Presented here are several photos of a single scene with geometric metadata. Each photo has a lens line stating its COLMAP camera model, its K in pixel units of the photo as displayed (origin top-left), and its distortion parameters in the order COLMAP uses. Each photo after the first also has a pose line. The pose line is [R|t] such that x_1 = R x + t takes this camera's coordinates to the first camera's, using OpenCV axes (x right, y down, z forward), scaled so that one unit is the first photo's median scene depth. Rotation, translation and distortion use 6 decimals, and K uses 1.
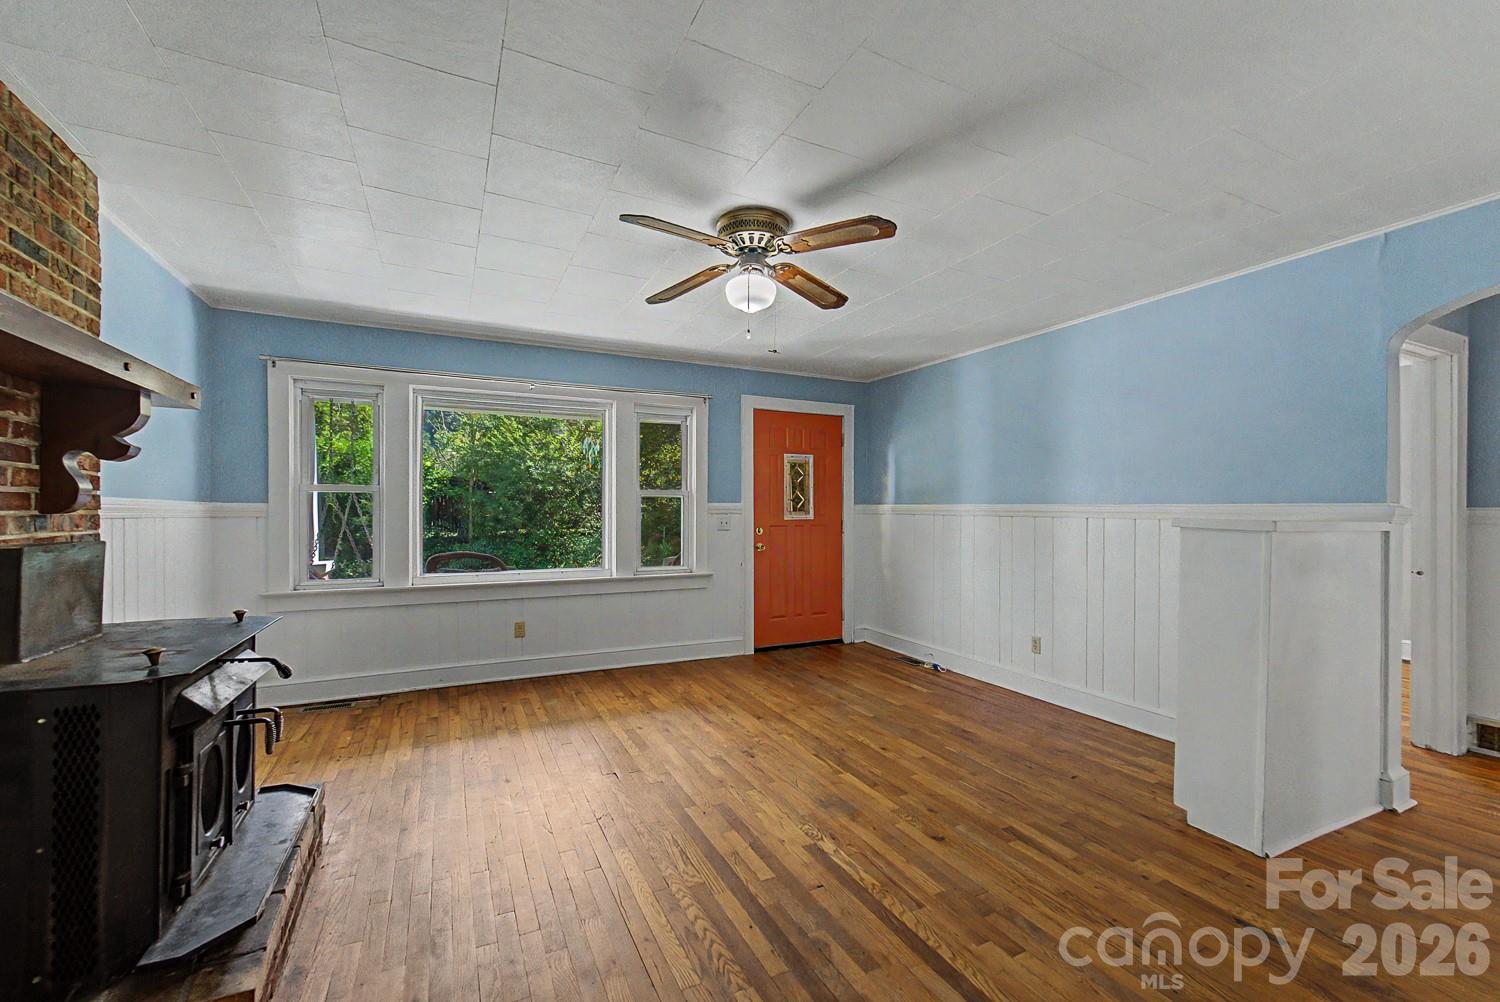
lens RADIAL K [[623.9, 0, 755.0], [0, 623.9, 519.3], [0, 0, 1]] dist [0.000410, 0.000058]
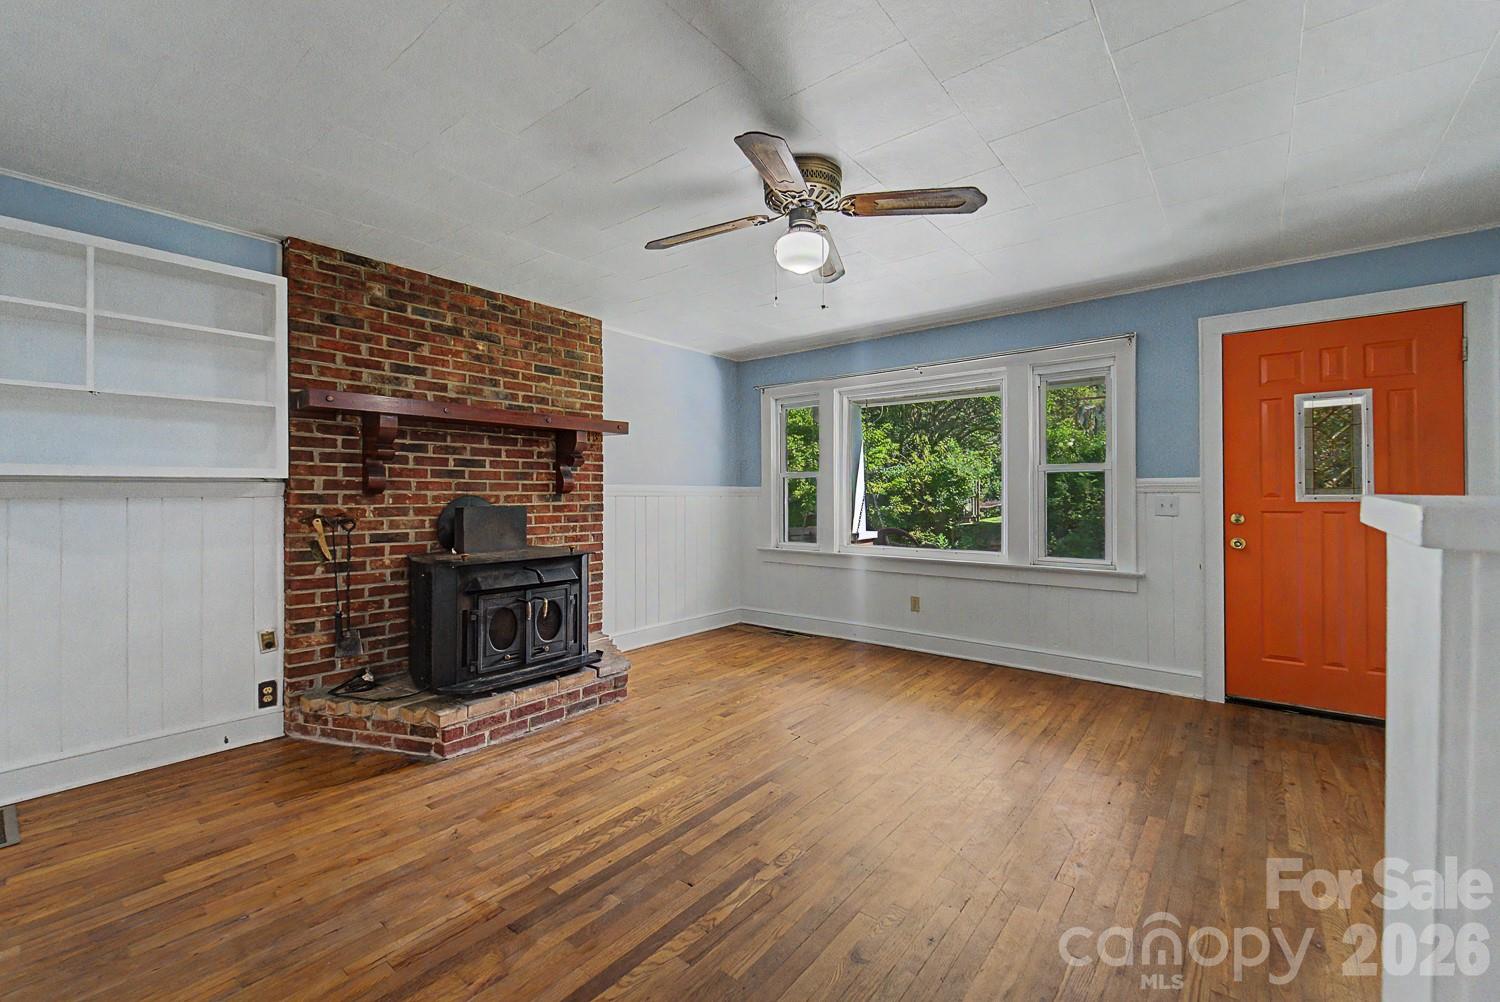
lens RADIAL K [[623.4, 0, 758.3], [0, 623.4, 498.1], [0, 0, 1]] dist [-0.000433, -0.000062]
pose [[0.420938, 0.004831, -0.907076, 0.543540], [-0.007155, 0.999972, 0.002006, -0.001460], [0.907061, 0.005646, 0.420961, 0.374320]]
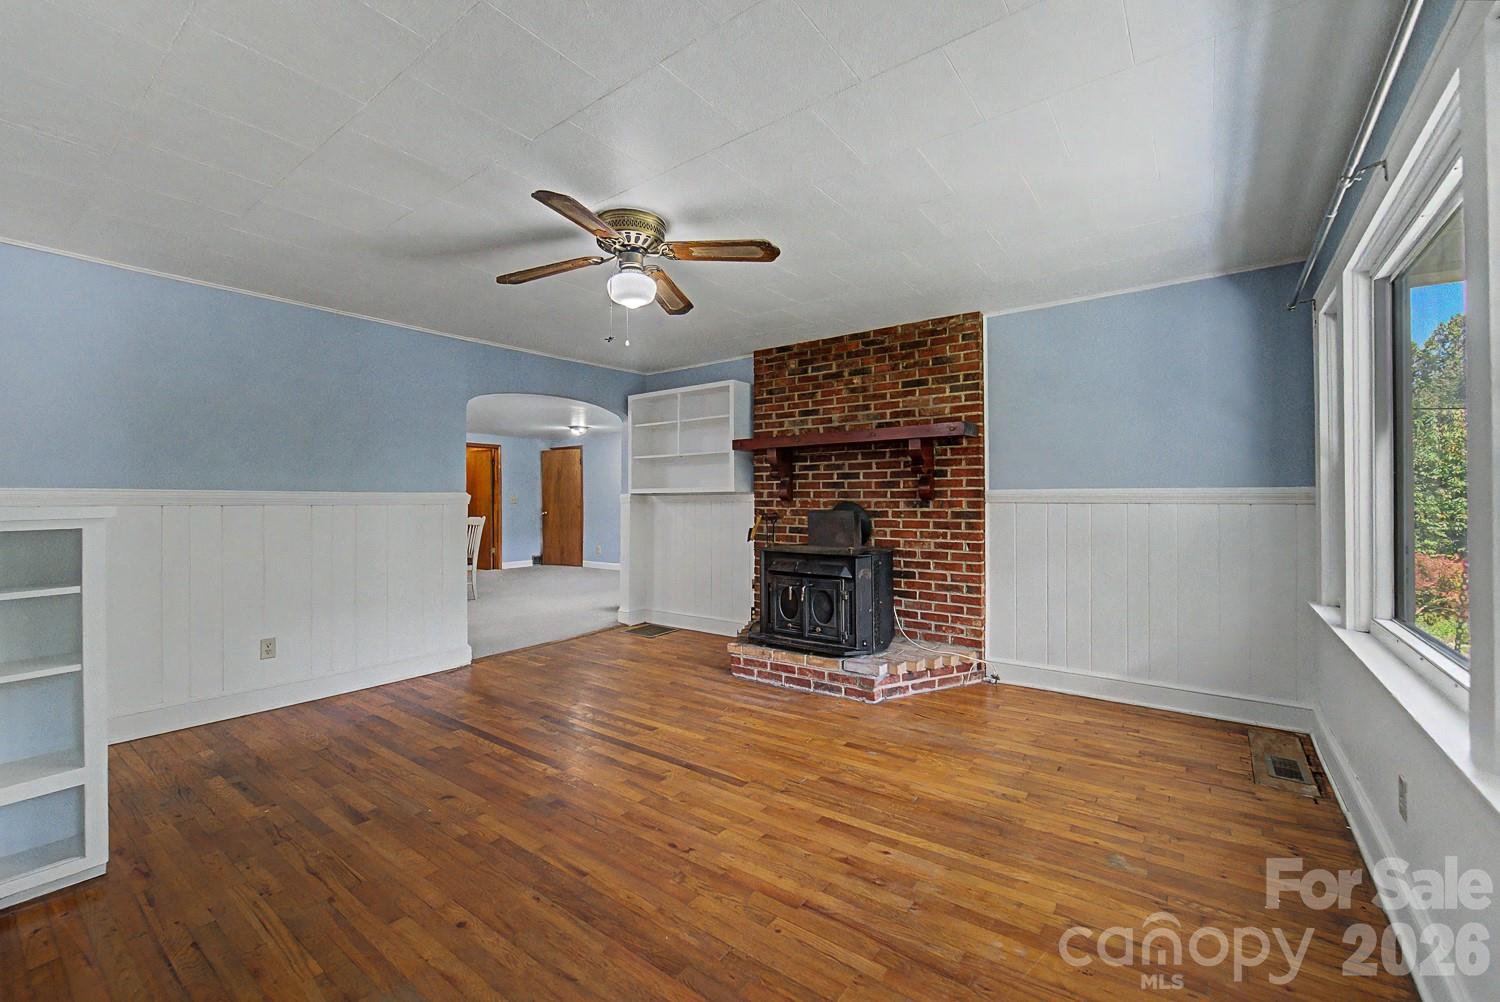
lens RADIAL K [[614.9, 0, 750.0], [0, 614.9, 501.0], [0, 0, 1]] dist [-0.001963, -0.000133]
pose [[-0.892472, 0.001748, -0.451100, 0.189326], [-0.003296, 0.999941, 0.010396, -0.013539], [0.451091, 0.010765, -0.892413, 1.361199]]
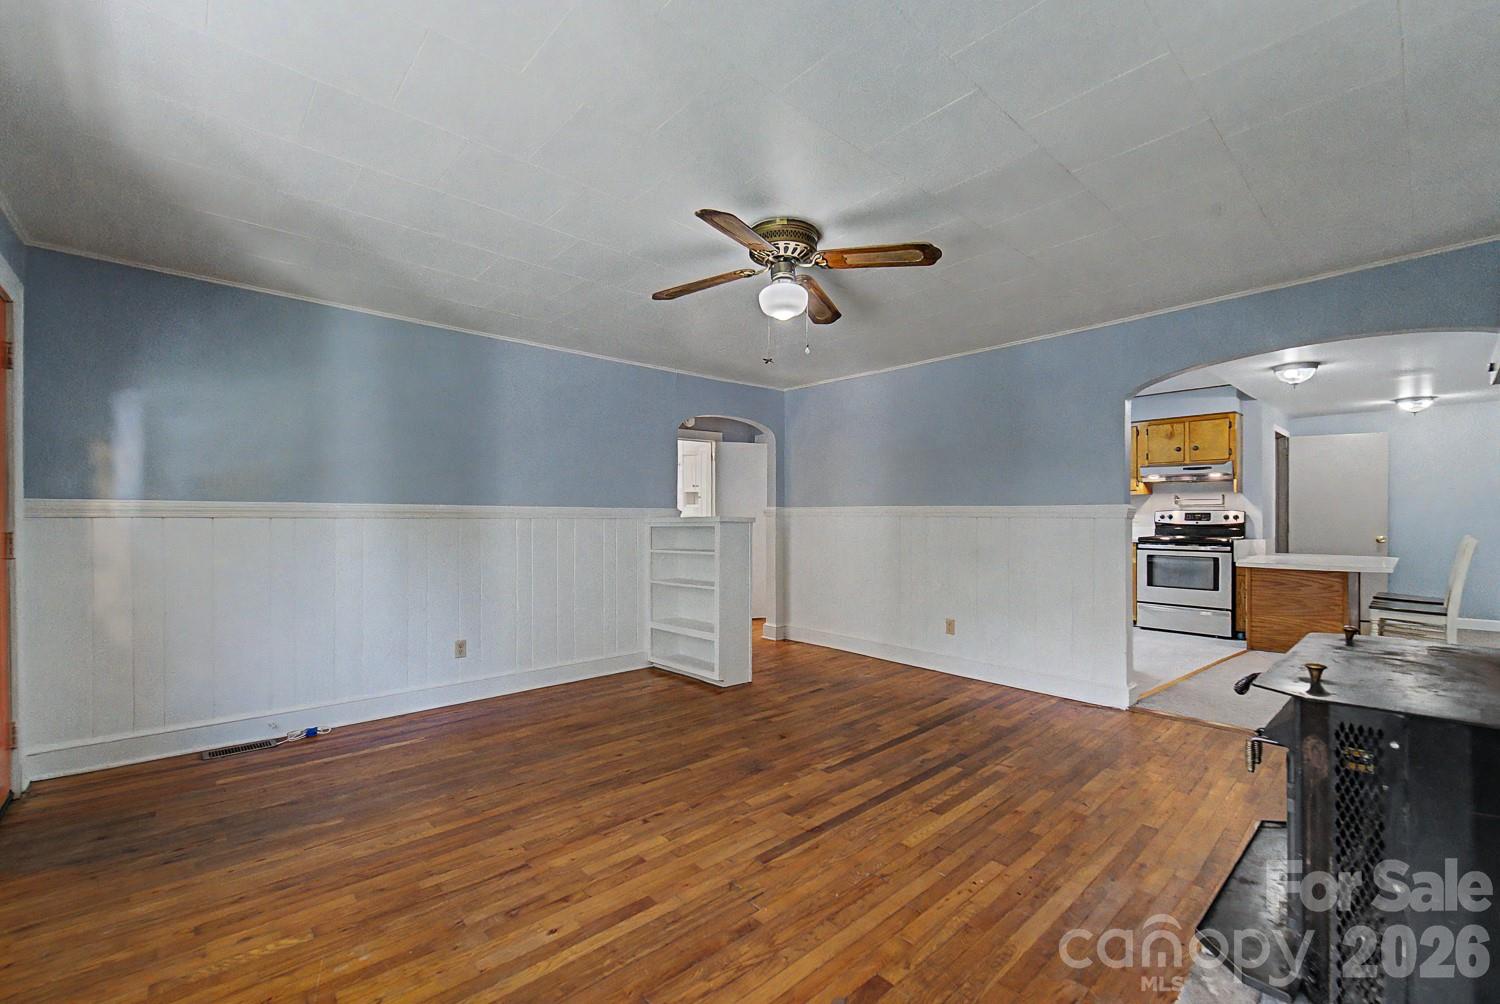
lens RADIAL K [[617.4, 0, 753.7], [0, 617.4, 518.8], [0, 0, 1]] dist [0.002083, 0.000176]
pose [[-0.275422, -0.010111, 0.961270, -0.666325], [0.010425, 0.999854, 0.013504, -0.012690], [-0.961267, 0.013741, -0.275276, 0.902394]]
